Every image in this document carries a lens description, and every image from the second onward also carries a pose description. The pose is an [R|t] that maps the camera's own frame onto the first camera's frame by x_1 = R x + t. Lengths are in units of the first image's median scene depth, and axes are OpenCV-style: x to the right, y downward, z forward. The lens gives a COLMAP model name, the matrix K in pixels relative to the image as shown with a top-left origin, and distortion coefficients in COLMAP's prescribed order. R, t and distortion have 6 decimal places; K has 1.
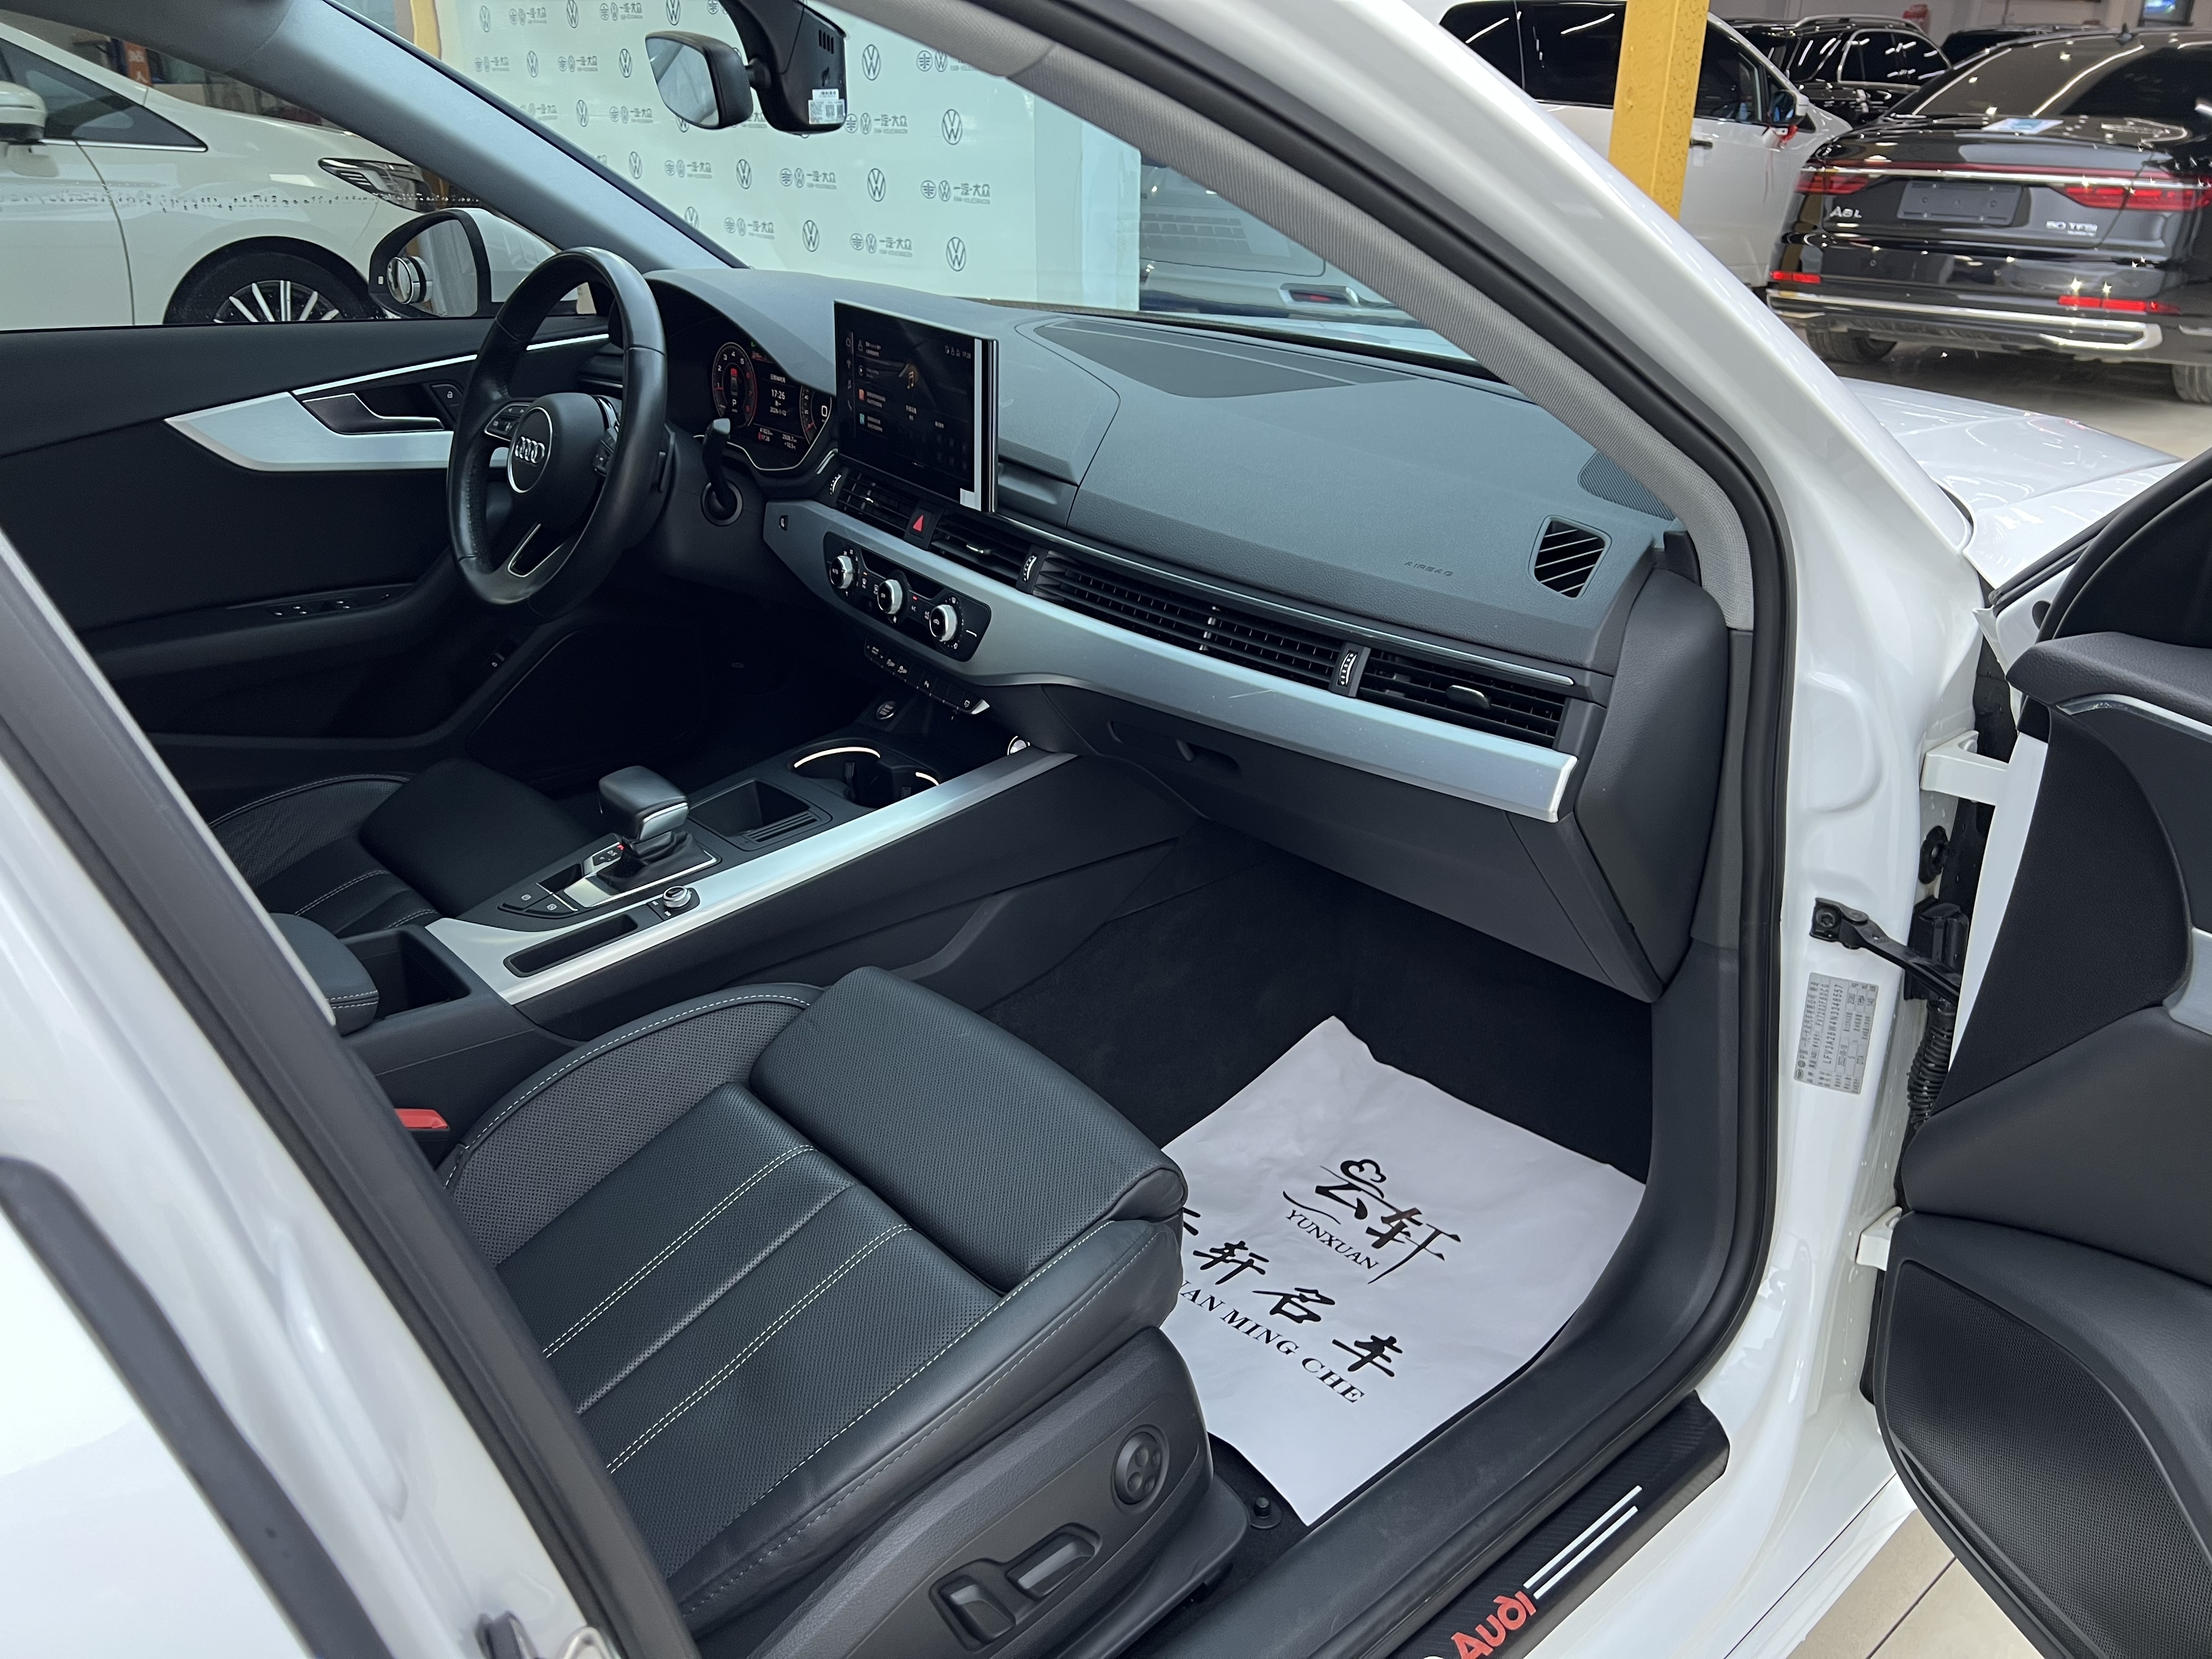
lens RADIAL K [[1769.0, 0, 1112.7], [0, 1769.0, 820.7], [0, 0, 1]] dist [0.020348, -0.002812]
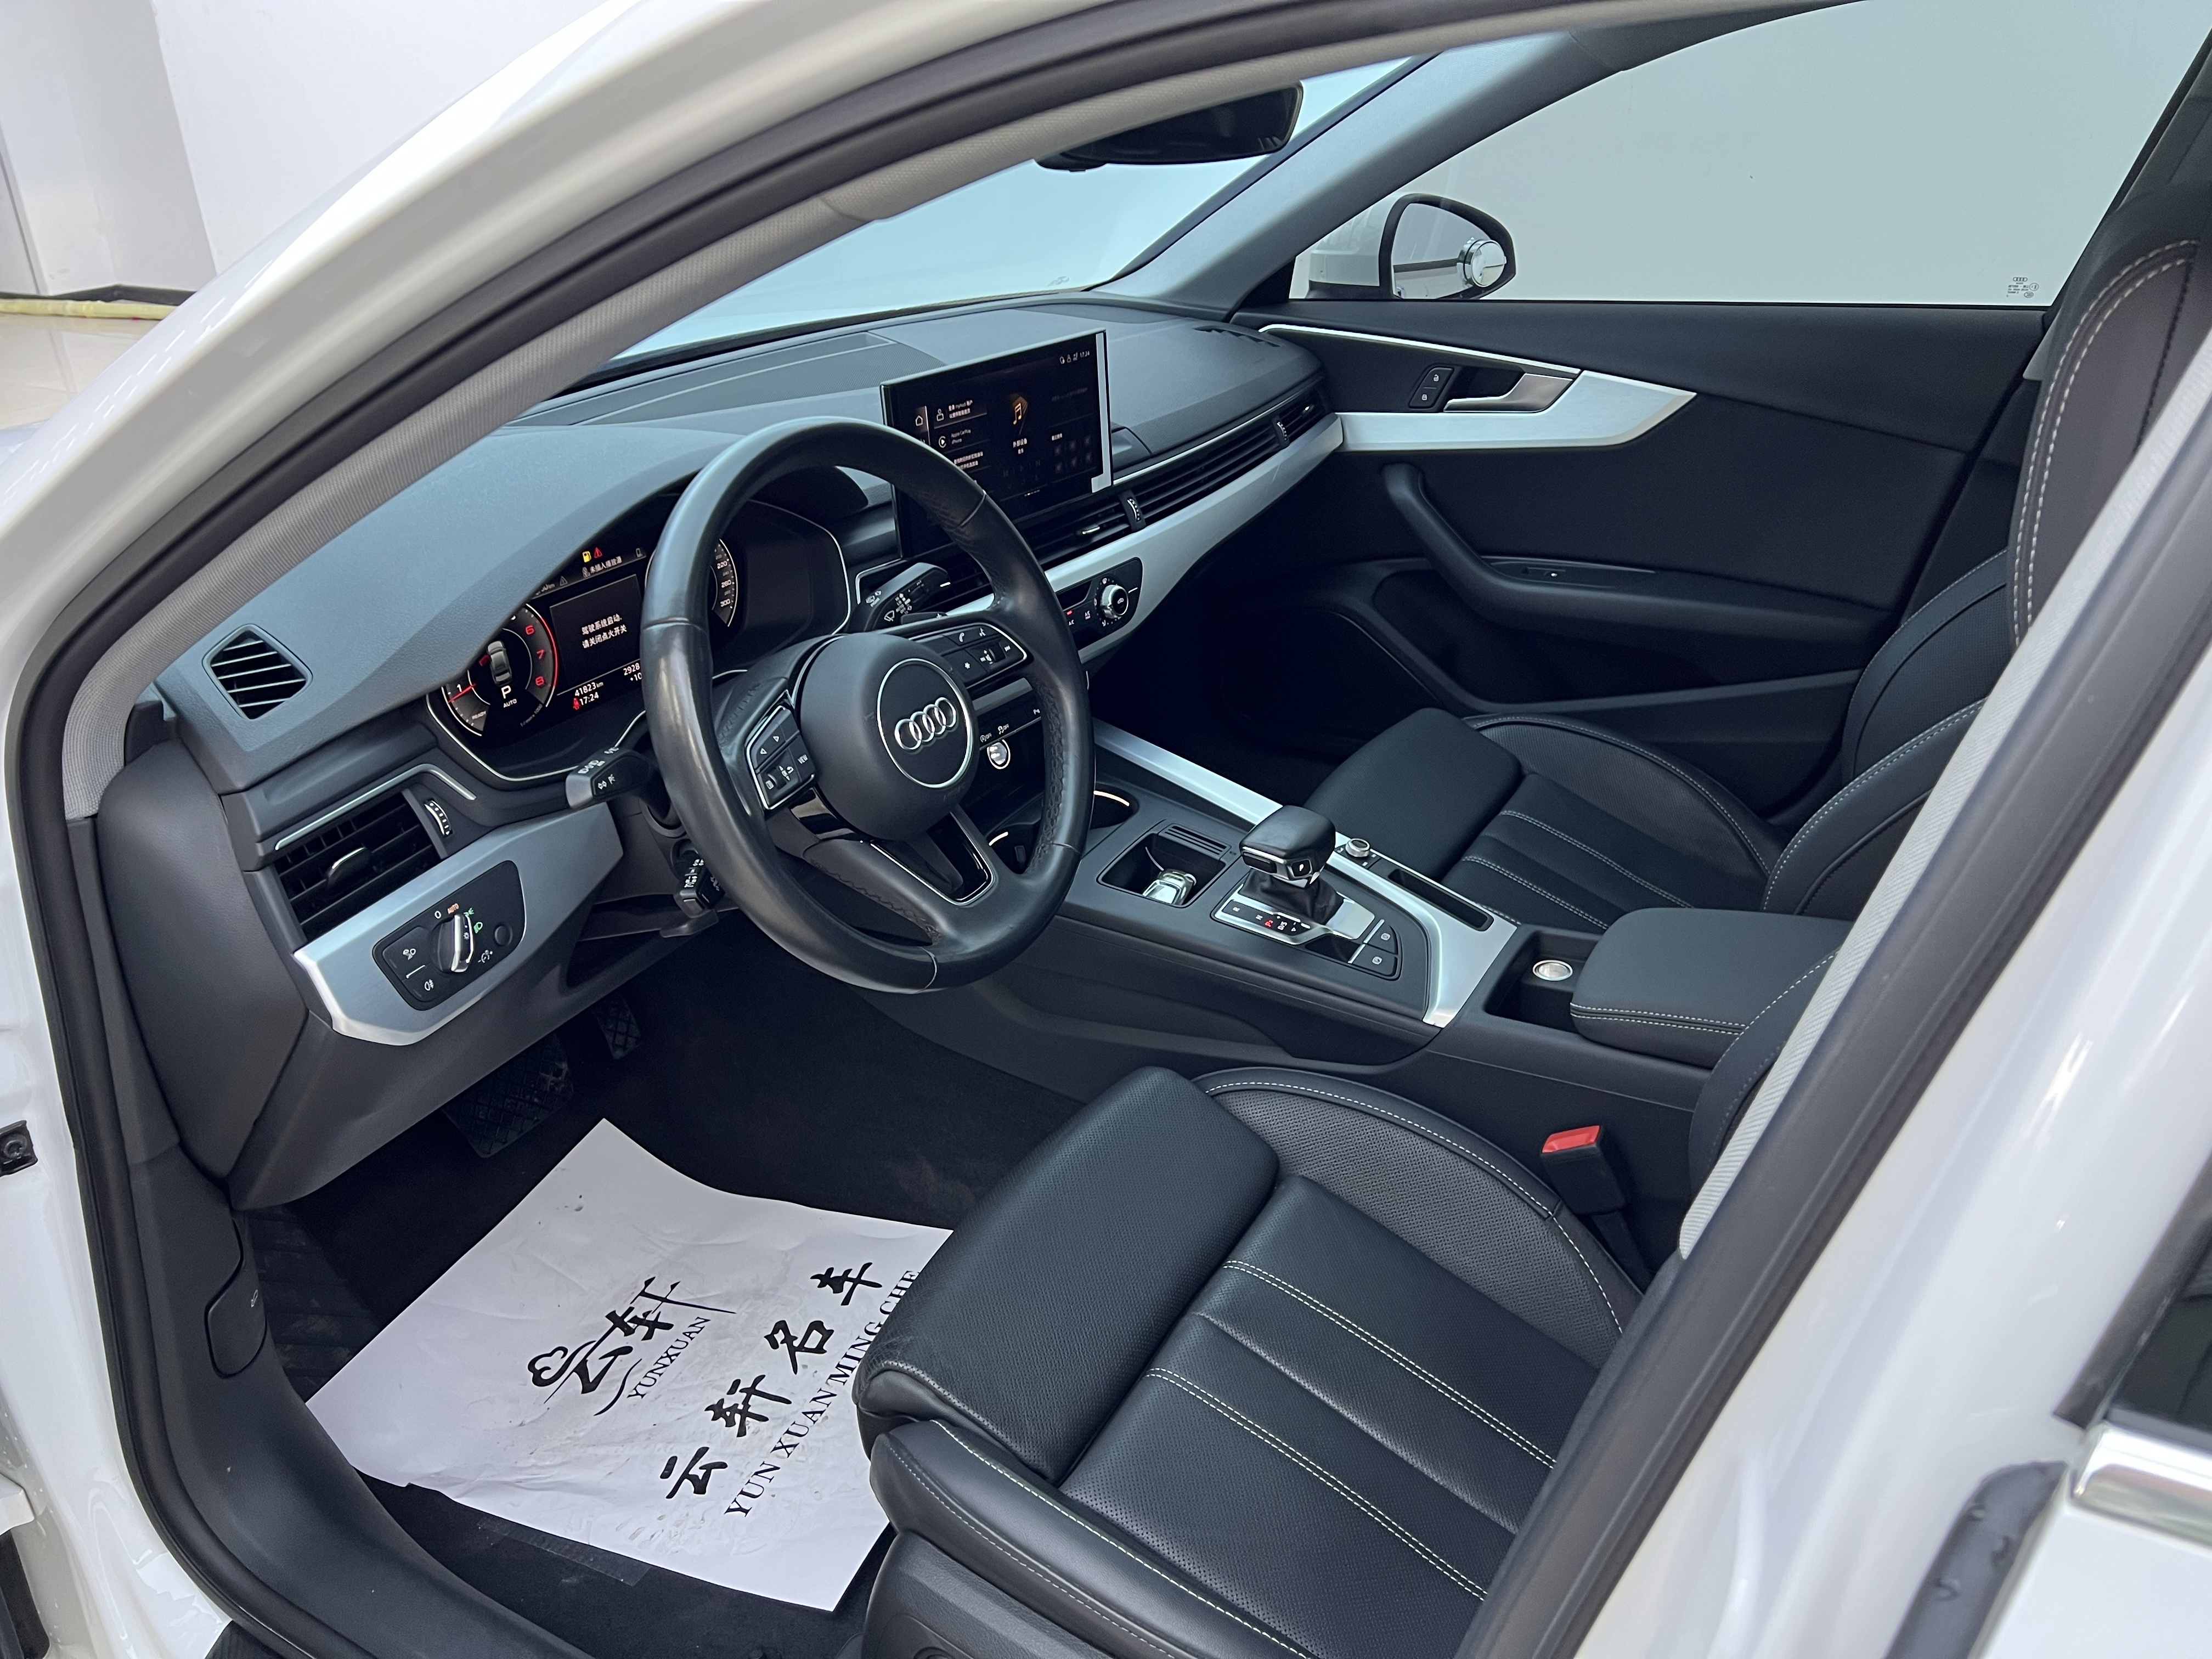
lens RADIAL K [[1568.0, 0, 1084.4], [0, 1568.0, 826.0], [0, 0, 1]] dist [0.065018, -0.003897]
pose [[-0.305911, -0.436581, 0.846059, -0.462752], [0.396518, 0.749495, 0.530123, -0.251574], [-0.865559, 0.497648, -0.056166, 0.539715]]
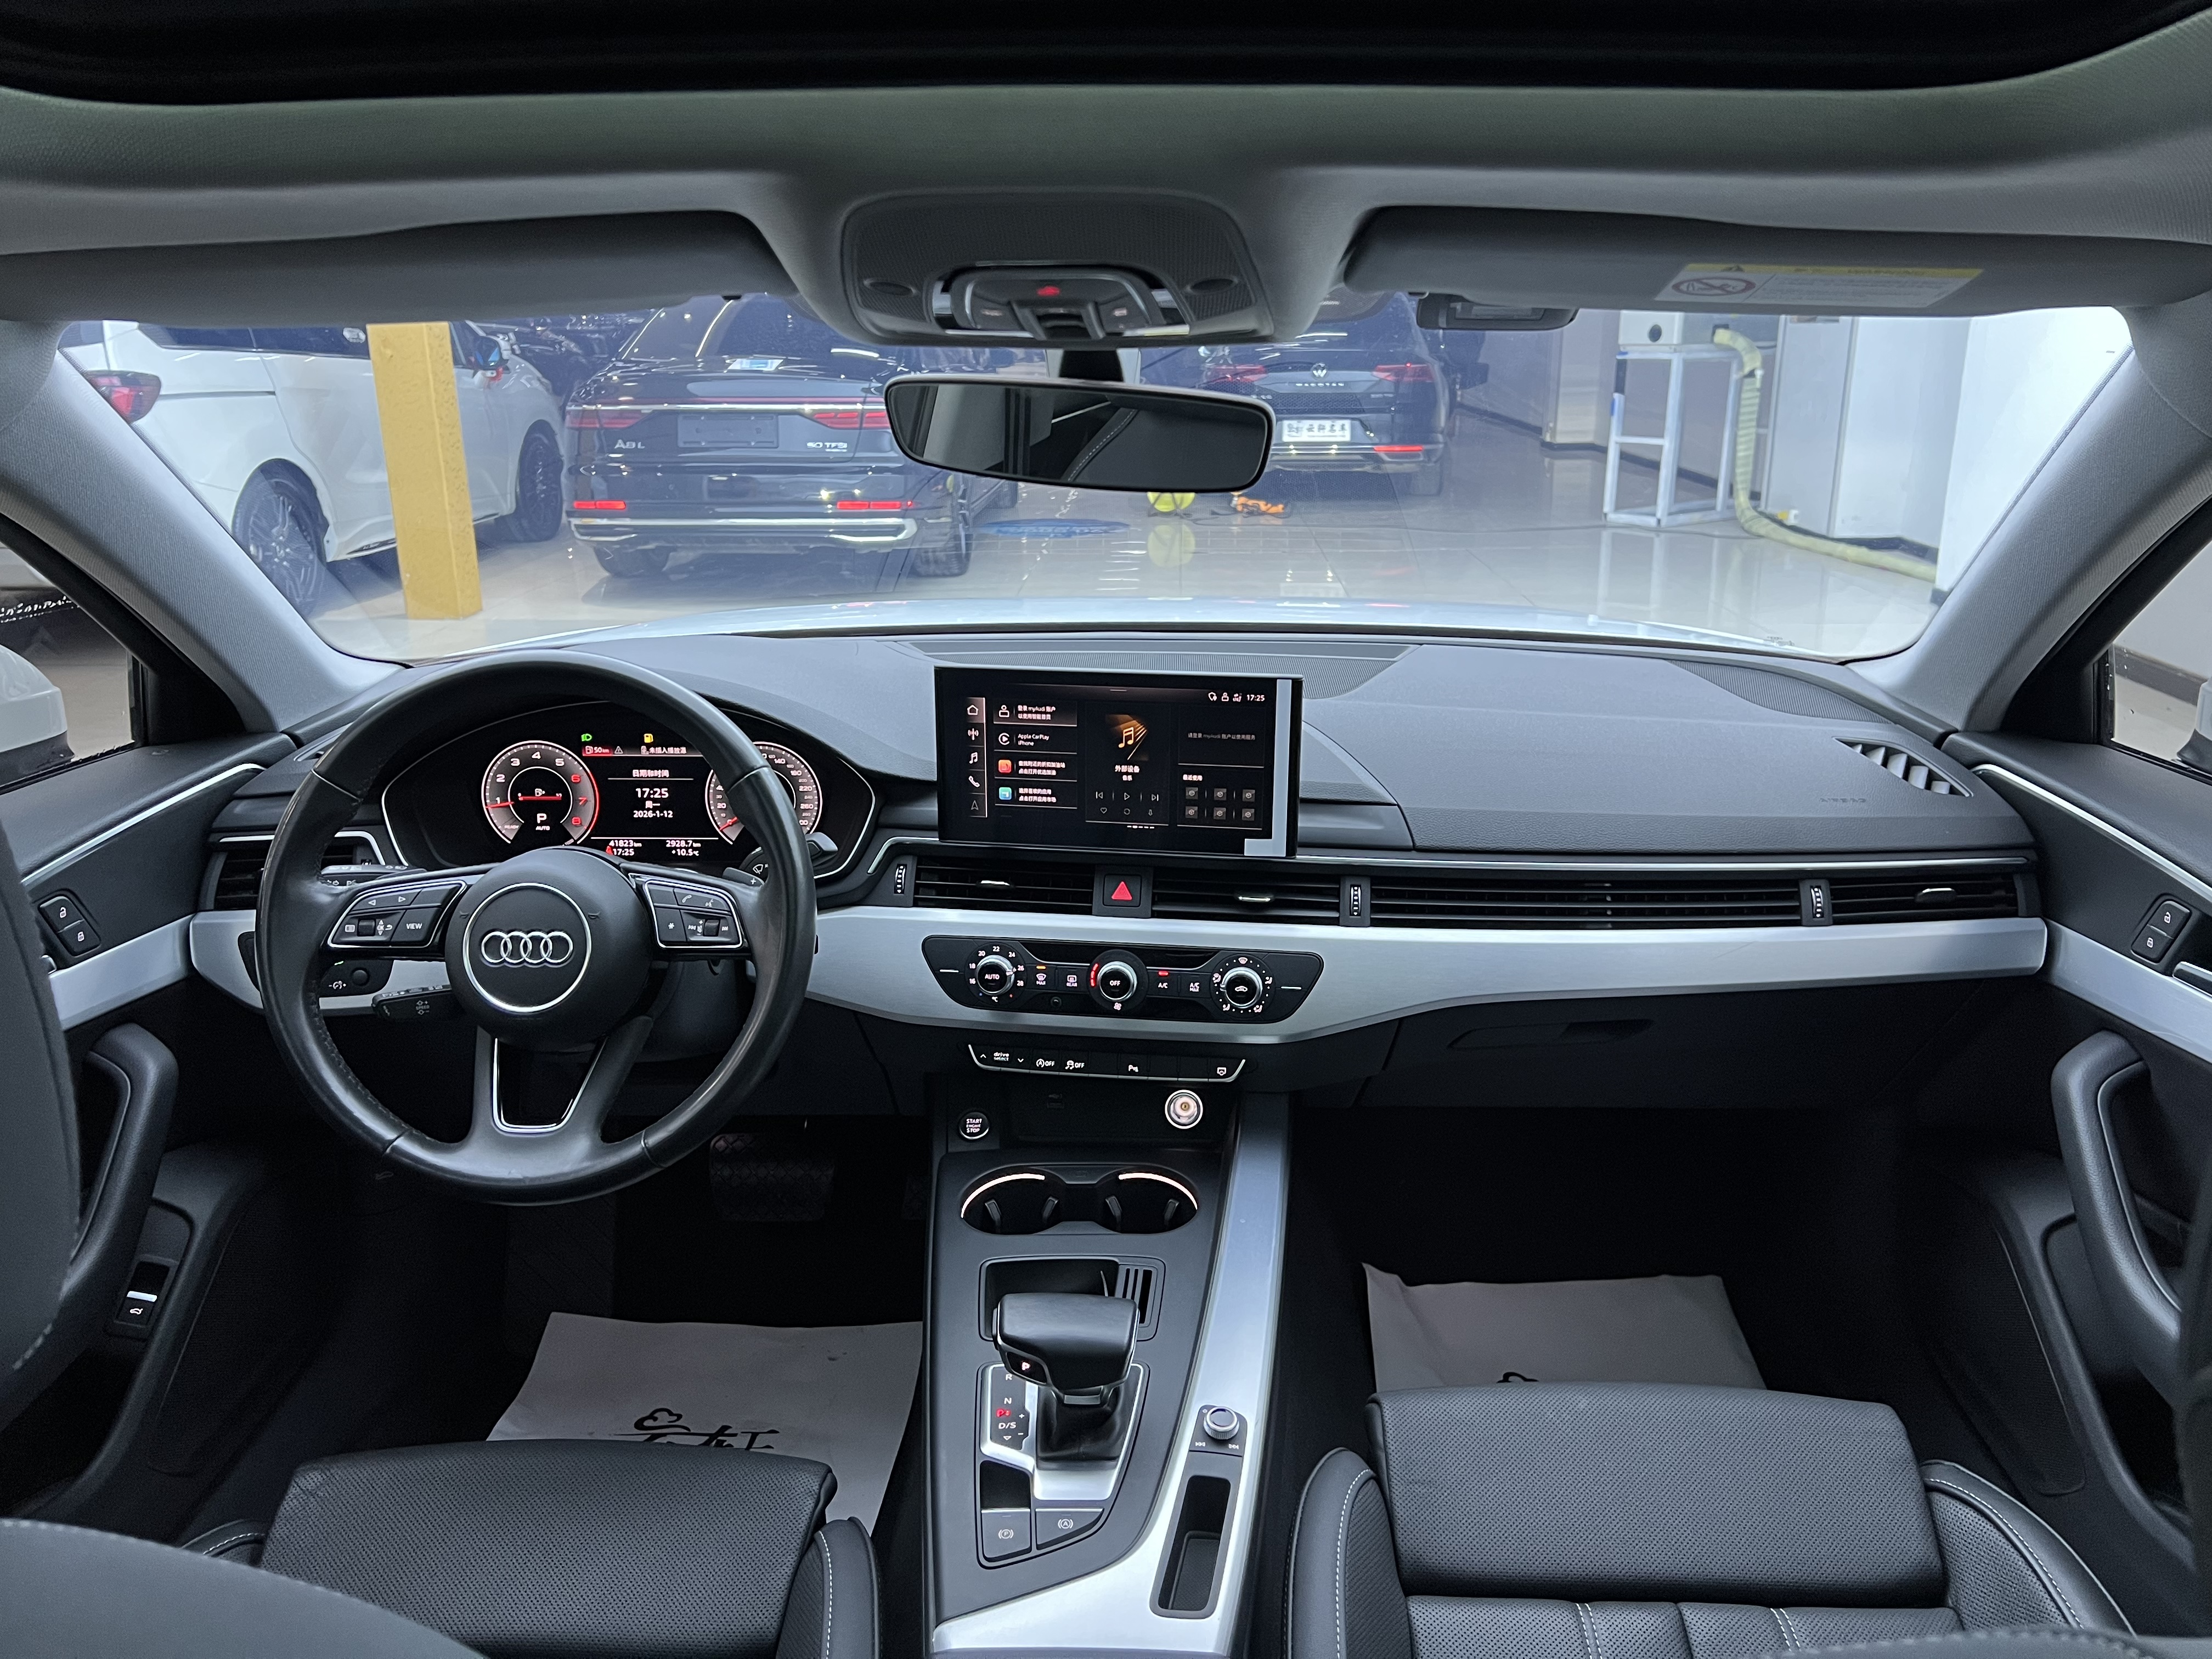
lens RADIAL K [[1670.3, 0, 1125.7], [0, 1670.3, 828.9], [0, 0, 1]] dist [0.068945, -0.089550]
pose [[0.671737, -0.231283, 0.703760, -0.335879], [0.298365, 0.954019, 0.028740, -0.109198], [-0.678047, 0.190672, 0.709856, 0.202453]]
